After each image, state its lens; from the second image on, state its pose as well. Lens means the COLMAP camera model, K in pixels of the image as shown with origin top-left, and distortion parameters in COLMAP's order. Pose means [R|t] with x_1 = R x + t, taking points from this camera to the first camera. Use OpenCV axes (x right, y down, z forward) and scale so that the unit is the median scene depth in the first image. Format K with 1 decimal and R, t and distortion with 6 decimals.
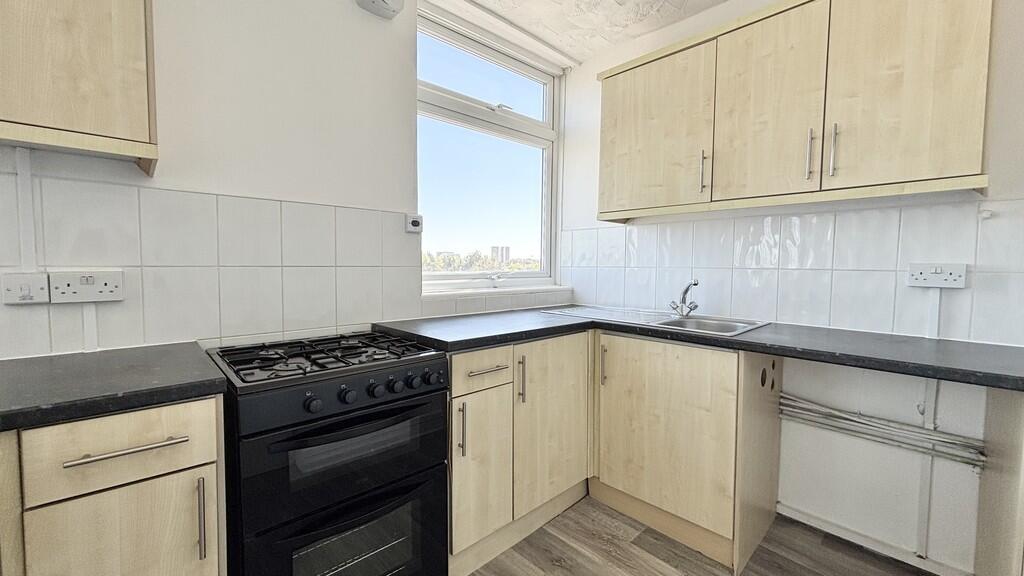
lens RADIAL K [[412.7, 0, 511.9], [0, 412.7, 281.7], [0, 0, 1]] dist [0.002492, 0.000623]
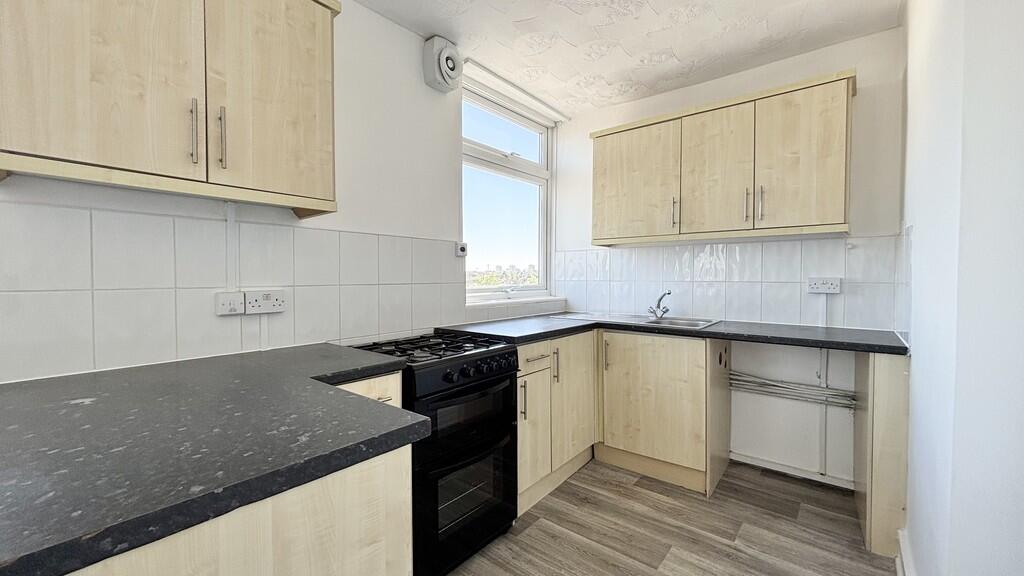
lens RADIAL K [[412.7, 0, 512.9], [0, 412.7, 281.9], [0, 0, 1]] dist [0.002492, 0.000623]
pose [[0.990405, -0.011338, 0.137728, -0.303495], [0.015581, 0.999436, -0.029762, 0.000684], [-0.137313, 0.031622, 0.990023, -0.332161]]
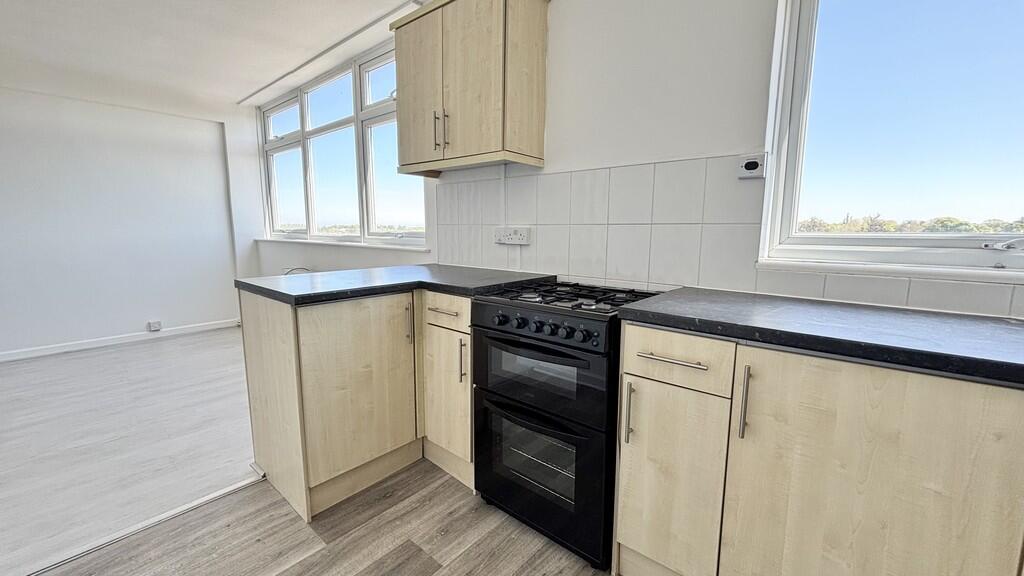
lens RADIAL K [[412.7, 0, 506.7], [0, 412.7, 287.2], [0, 0, 1]] dist [0.002492, 0.000623]
pose [[0.097018, 0.134411, -0.986165, 0.585443], [-0.048709, 0.990293, 0.130182, 0.002014], [0.994090, 0.035405, 0.102623, 0.576028]]
